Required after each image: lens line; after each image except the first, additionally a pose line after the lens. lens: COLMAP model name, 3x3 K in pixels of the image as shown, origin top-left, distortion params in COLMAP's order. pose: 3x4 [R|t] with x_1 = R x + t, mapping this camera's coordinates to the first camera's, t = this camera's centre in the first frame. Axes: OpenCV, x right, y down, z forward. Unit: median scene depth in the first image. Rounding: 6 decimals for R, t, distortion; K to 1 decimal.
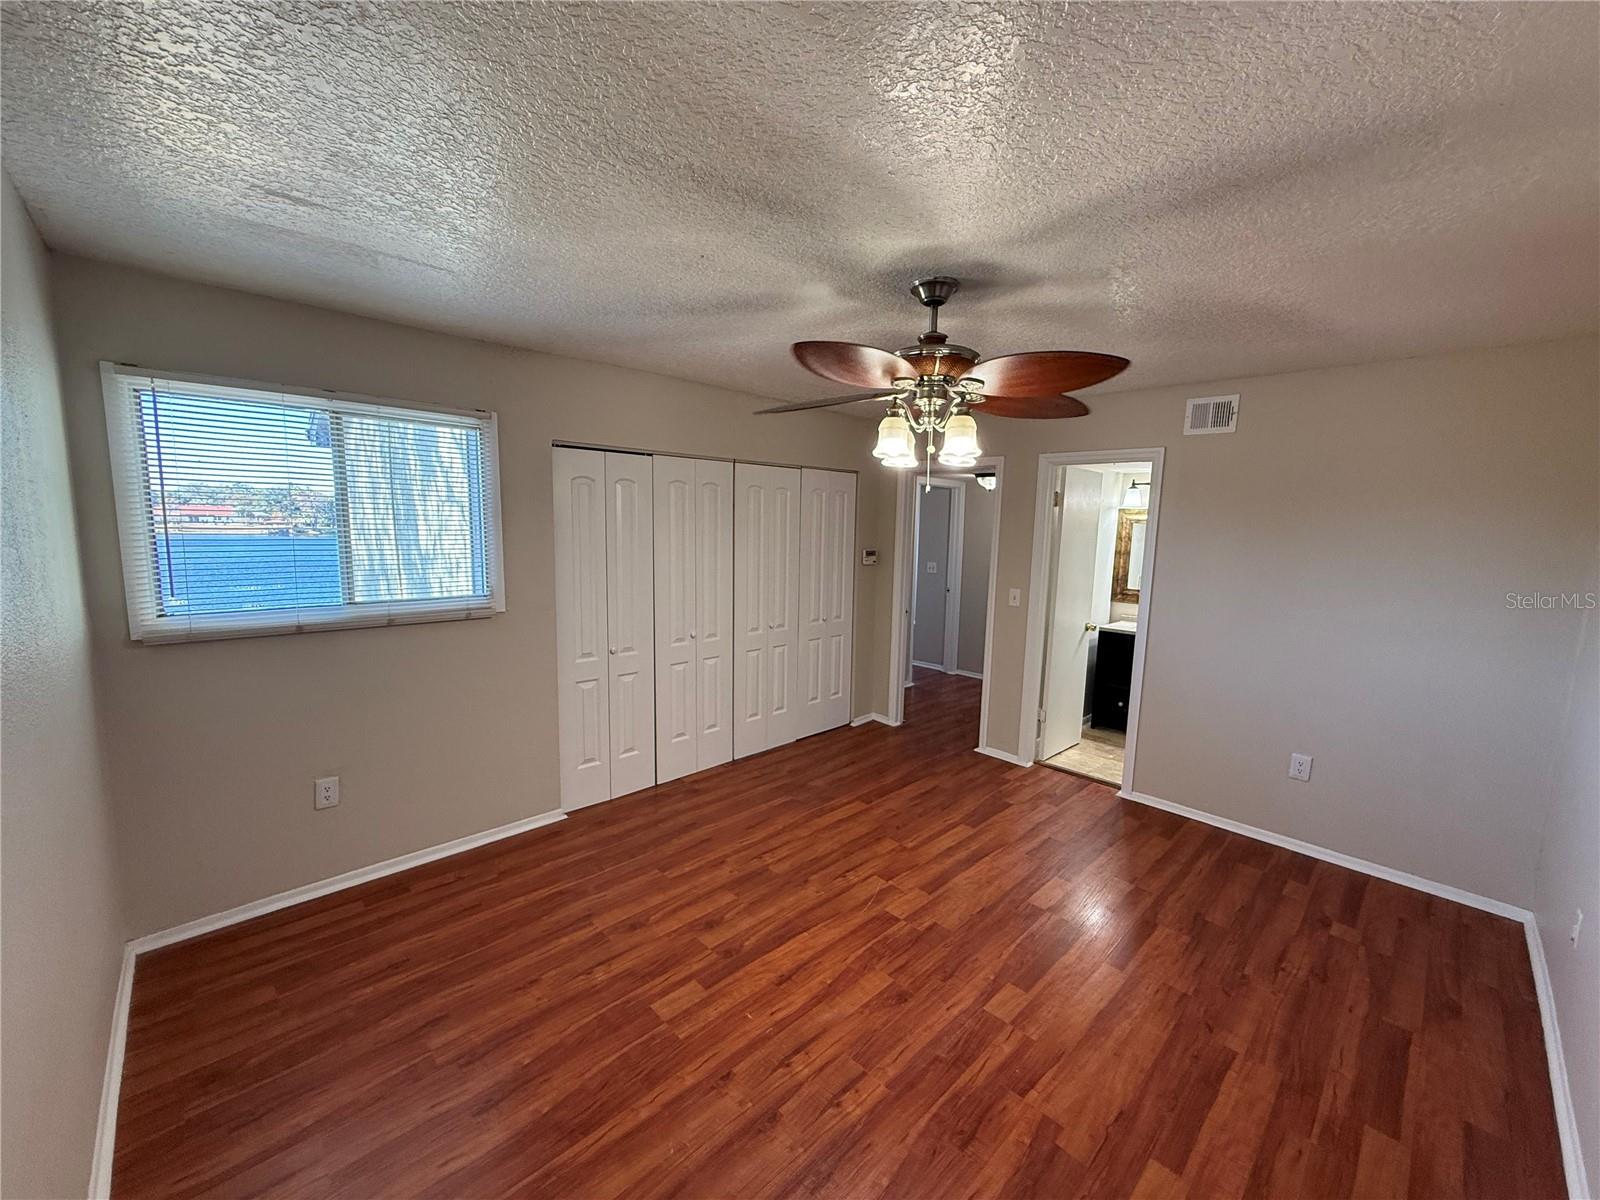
lens RADIAL K [[688.5, 0, 800.0], [0, 688.5, 600.0], [0, 0, 1]] dist [-0.000520, -0.000281]
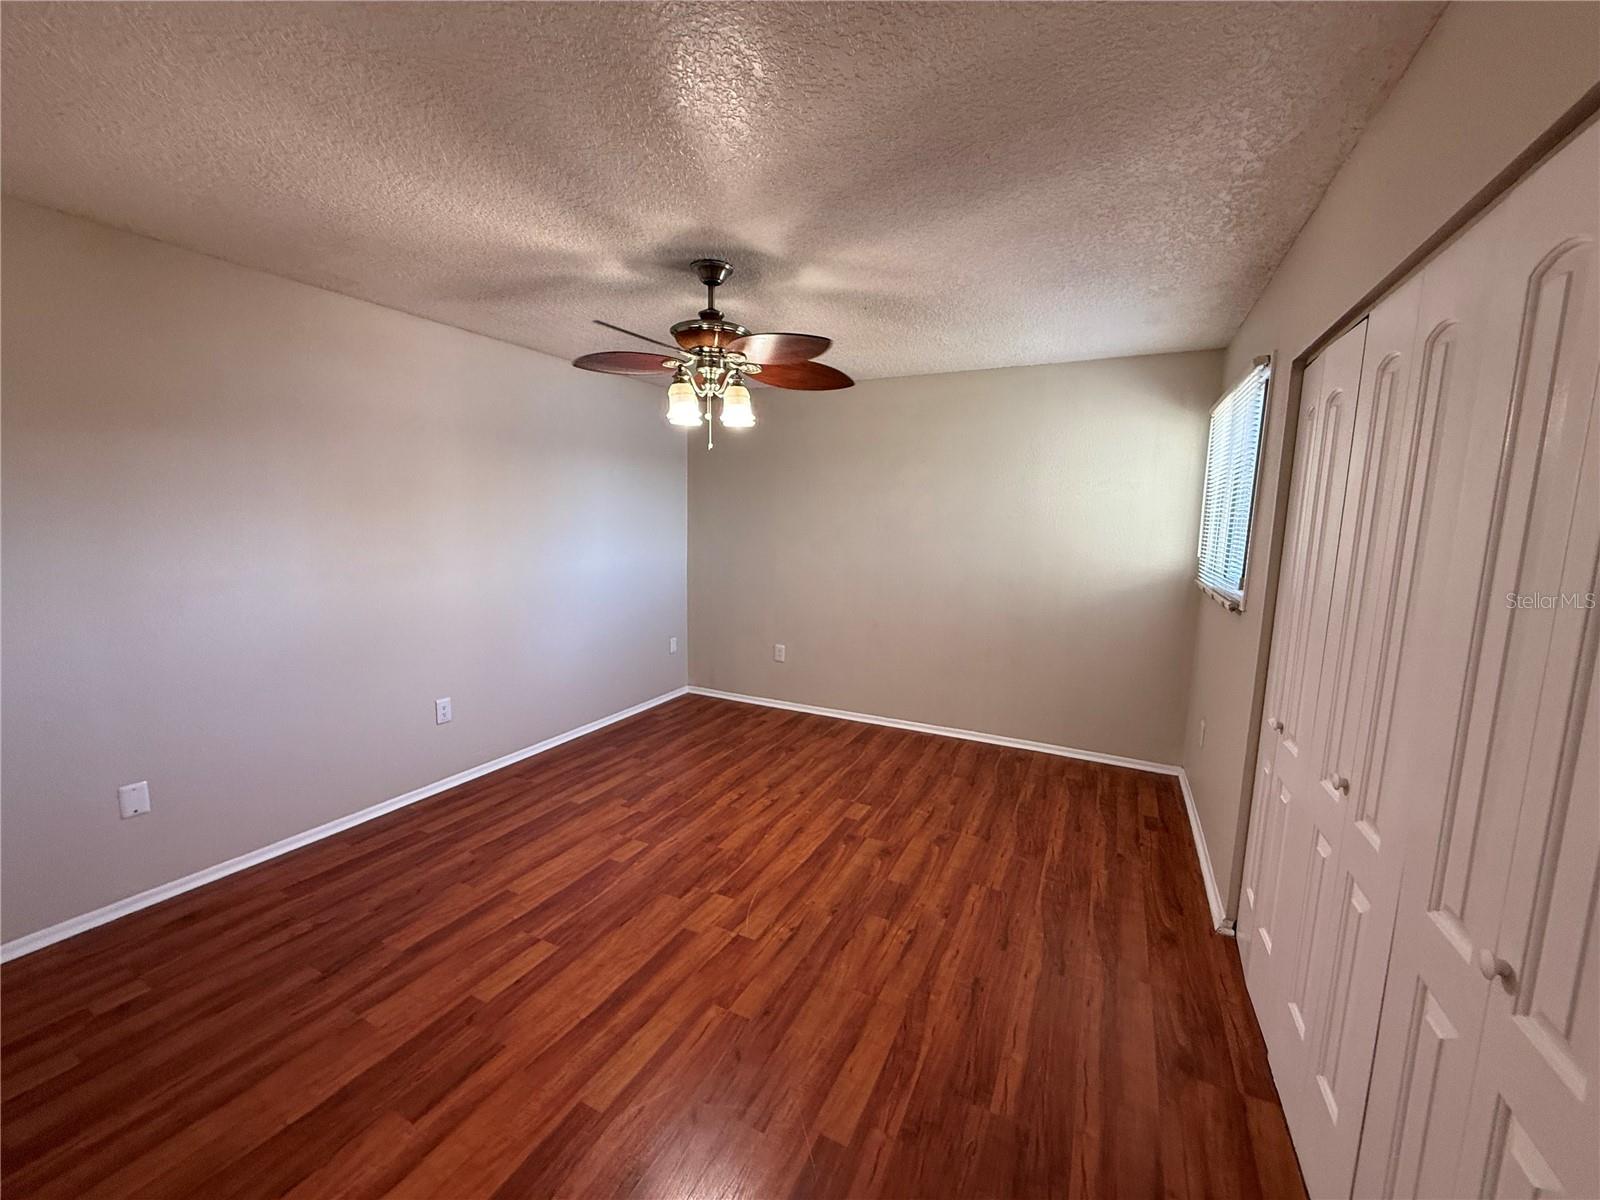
lens RADIAL K [[688.5, 0, 800.0], [0, 688.5, 600.0], [0, 0, 1]] dist [-0.000520, -0.000281]
pose [[-0.949914, -0.005130, -0.312469, 0.368200], [-0.076812, 0.973025, 0.217537, -0.161683], [0.302924, 0.230643, -0.924684, 1.994821]]
